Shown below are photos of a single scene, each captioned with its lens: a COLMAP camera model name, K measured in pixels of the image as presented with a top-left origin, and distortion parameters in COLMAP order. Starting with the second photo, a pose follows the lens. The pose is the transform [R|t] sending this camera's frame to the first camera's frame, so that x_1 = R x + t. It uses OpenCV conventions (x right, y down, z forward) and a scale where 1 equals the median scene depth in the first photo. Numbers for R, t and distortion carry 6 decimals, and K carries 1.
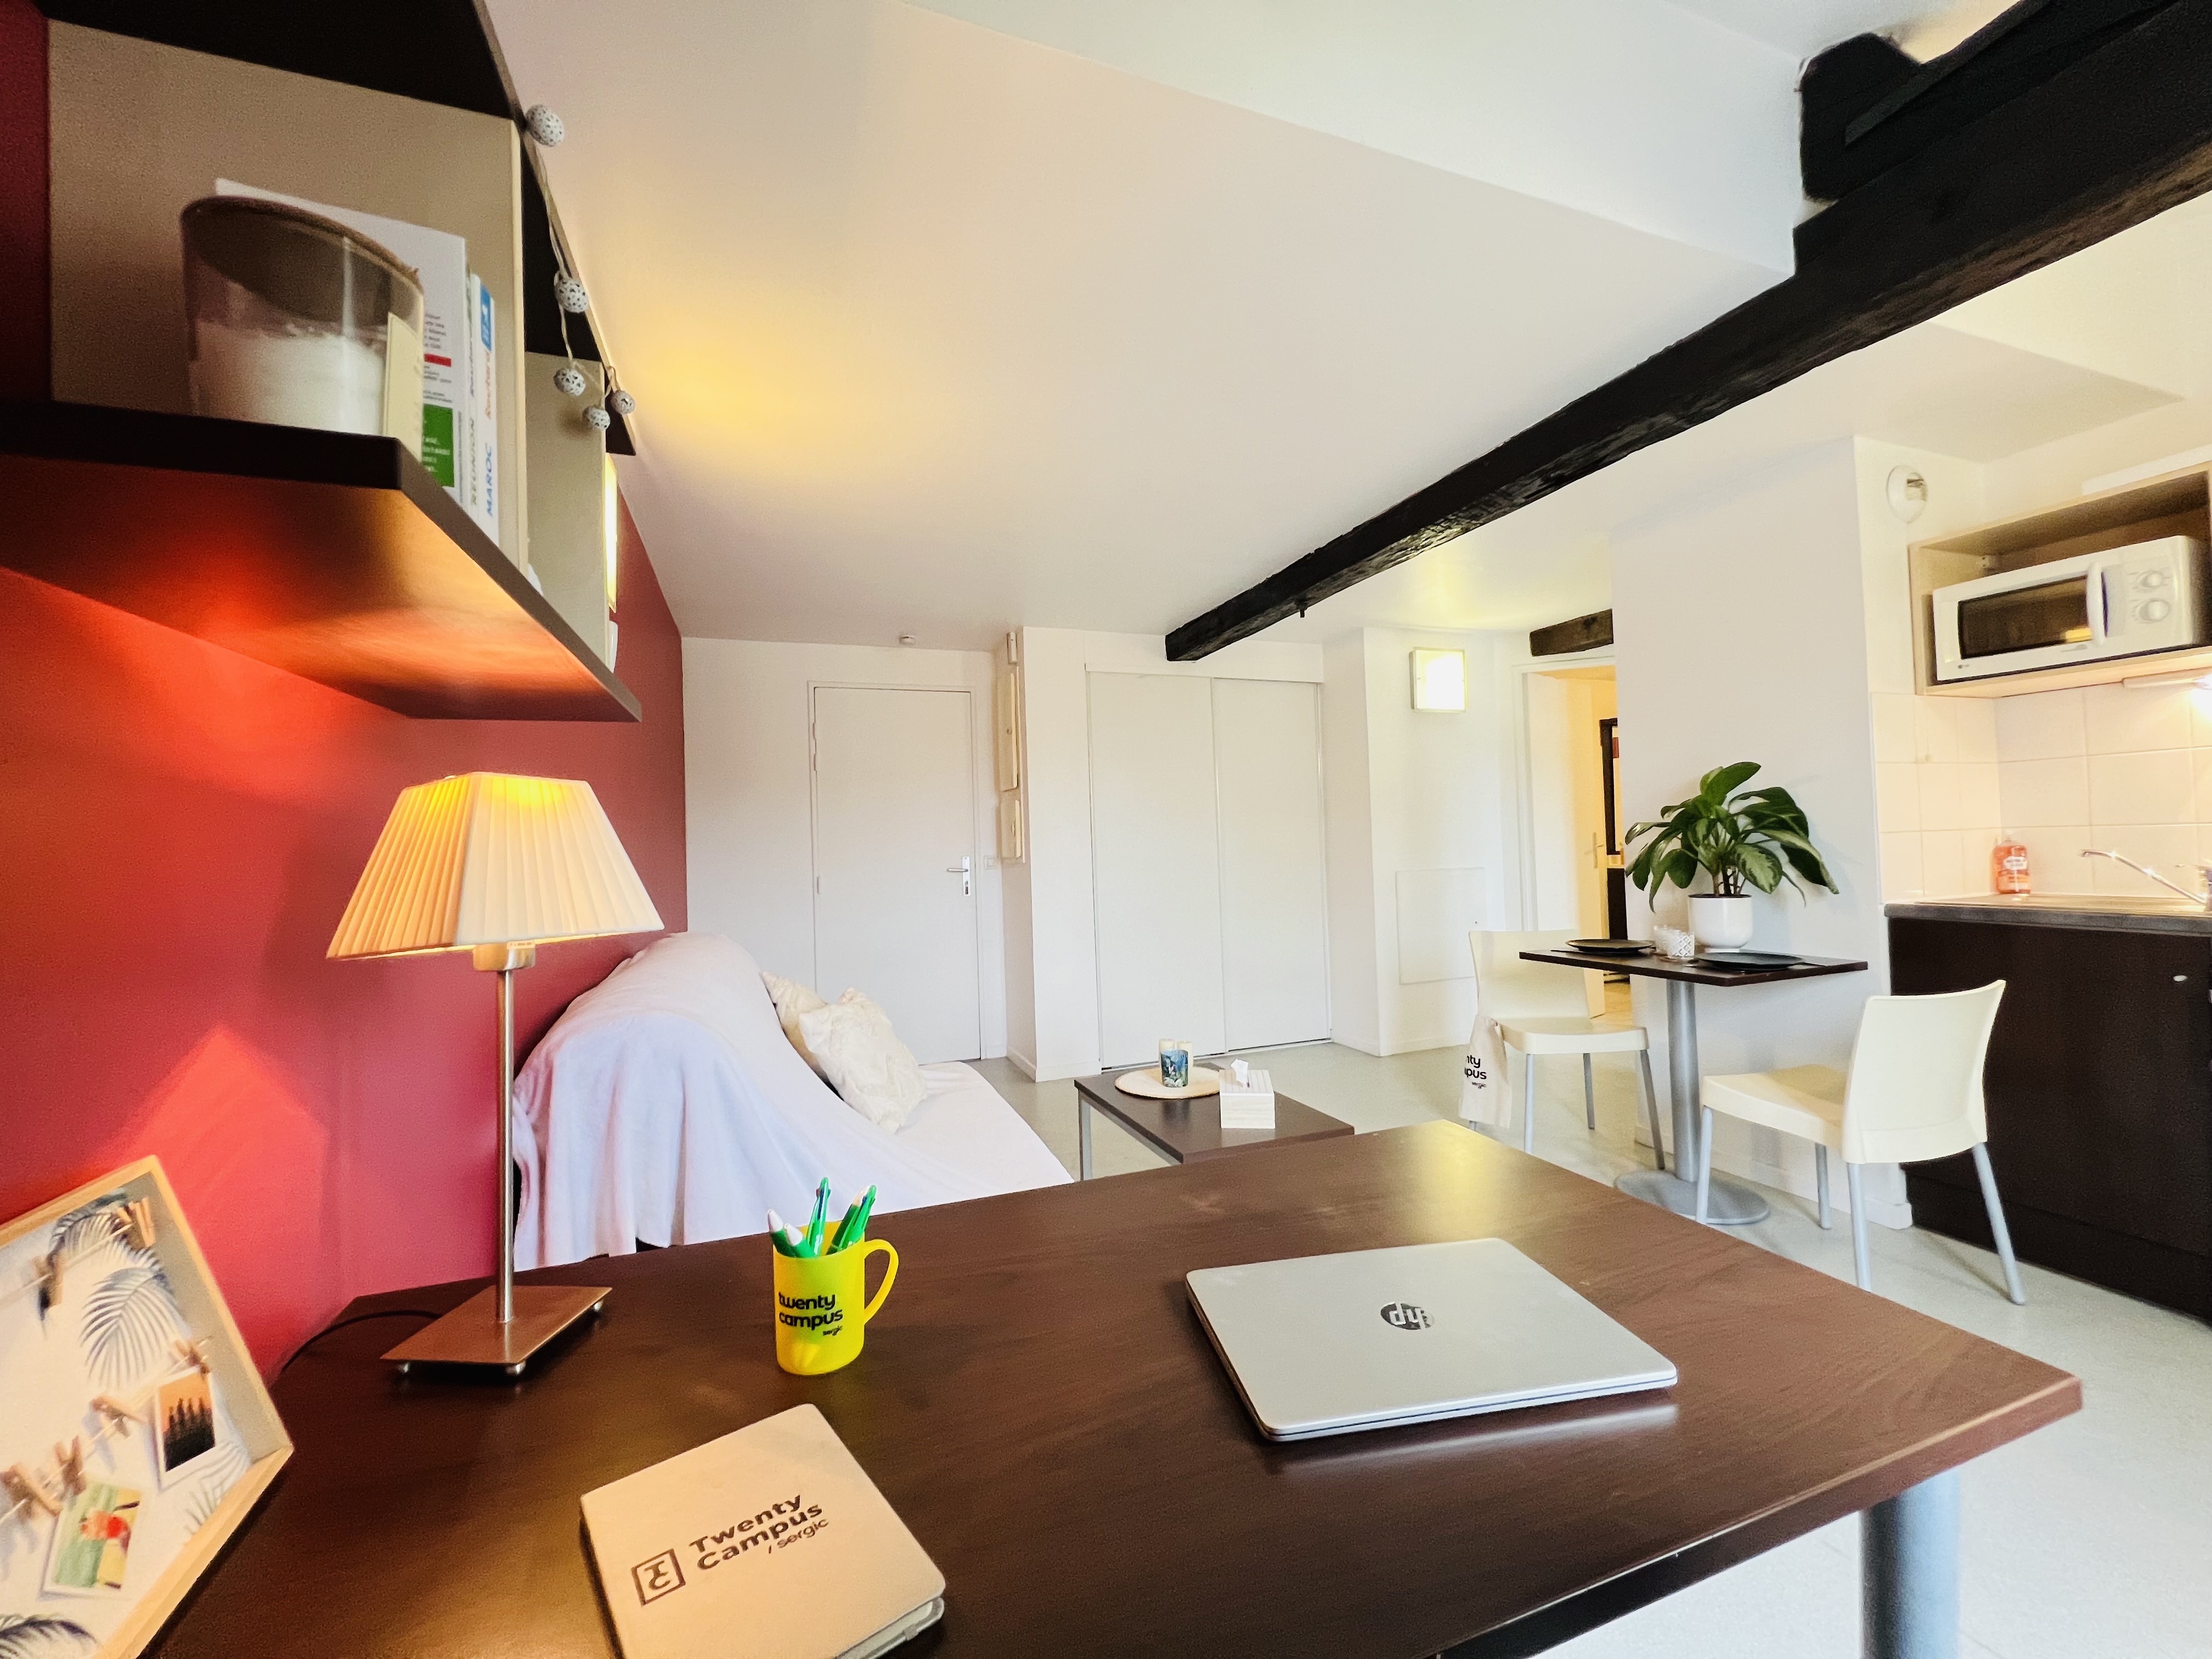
lens RADIAL K [[887.9, 0, 1100.0], [0, 887.9, 828.2], [0, 0, 1]] dist [-0.003298, -0.000253]
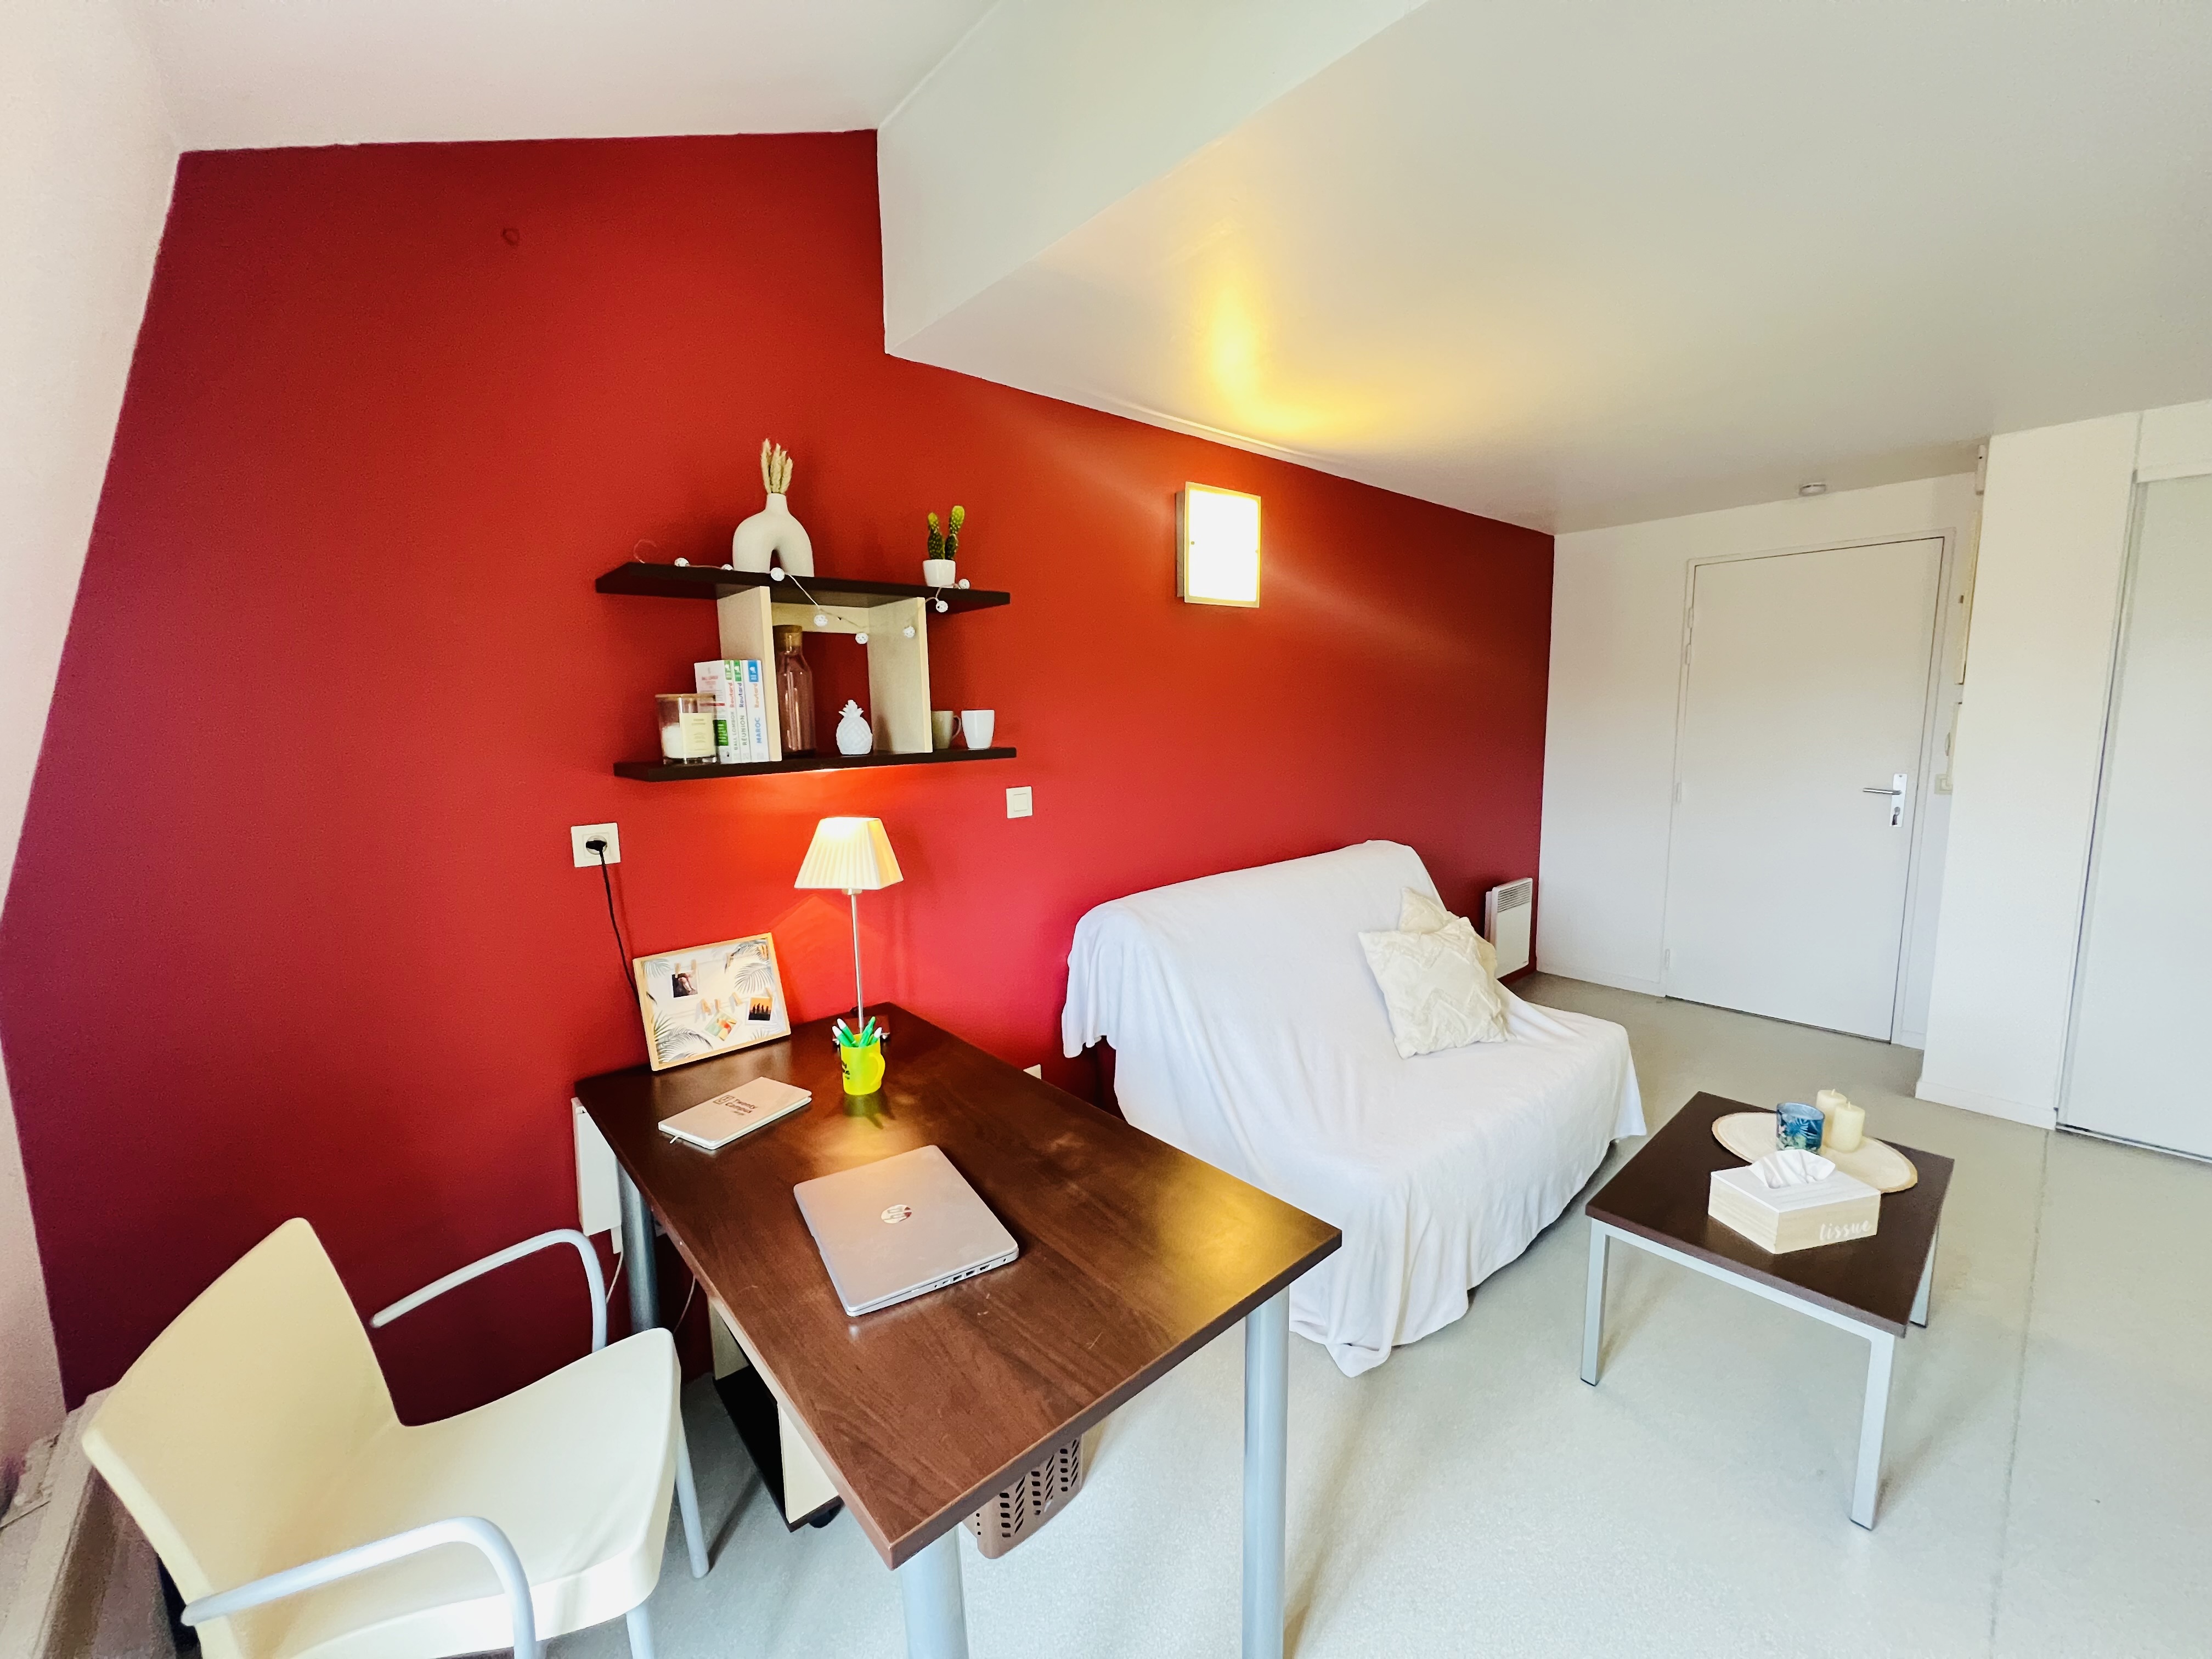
lens RADIAL K [[887.9, 0, 1100.0], [0, 887.9, 828.2], [0, 0, 1]] dist [-0.003298, -0.000253]
pose [[0.348856, 0.152670, -0.924657, 1.423724], [0.030553, 0.984265, 0.174039, -0.335314], [0.936678, -0.088965, 0.338702, 0.629914]]
